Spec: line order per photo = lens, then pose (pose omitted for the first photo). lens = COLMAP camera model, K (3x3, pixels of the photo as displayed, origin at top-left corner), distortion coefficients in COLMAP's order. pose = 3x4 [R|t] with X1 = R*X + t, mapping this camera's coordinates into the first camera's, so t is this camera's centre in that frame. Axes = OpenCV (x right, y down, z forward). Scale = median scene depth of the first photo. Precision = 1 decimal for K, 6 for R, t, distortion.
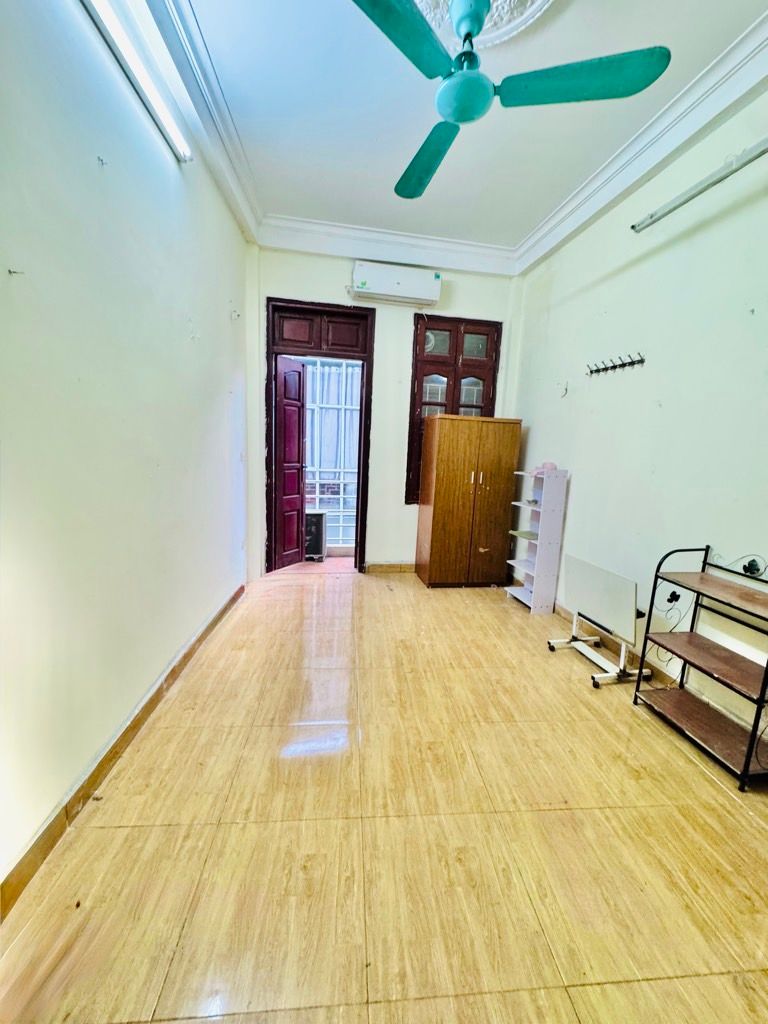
lens RADIAL K [[409.3, 0, 391.6], [0, 409.3, 515.7], [0, 0, 1]] dist [-0.001046, 0.000244]
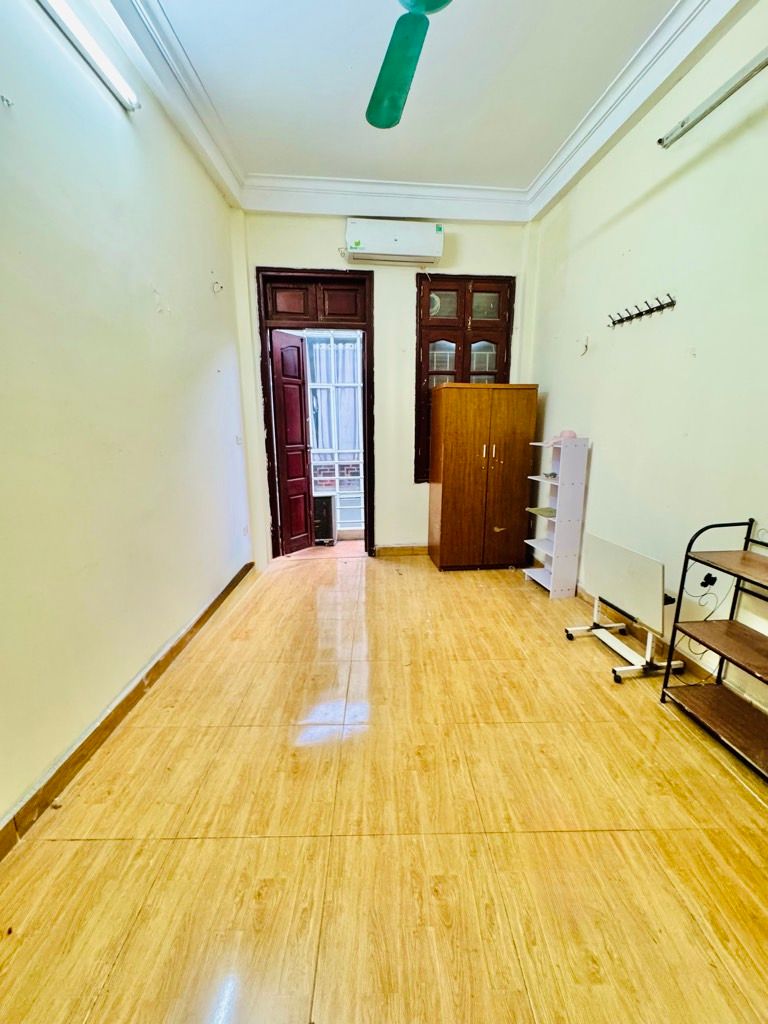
lens RADIAL K [[409.3, 0, 393.1], [0, 409.3, 514.3], [0, 0, 1]] dist [-0.001046, 0.000244]
pose [[0.996367, -0.030395, -0.079554, 0.112800], [0.033968, 0.998456, 0.043951, 0.001403], [0.078095, -0.046494, 0.995861, 0.112314]]
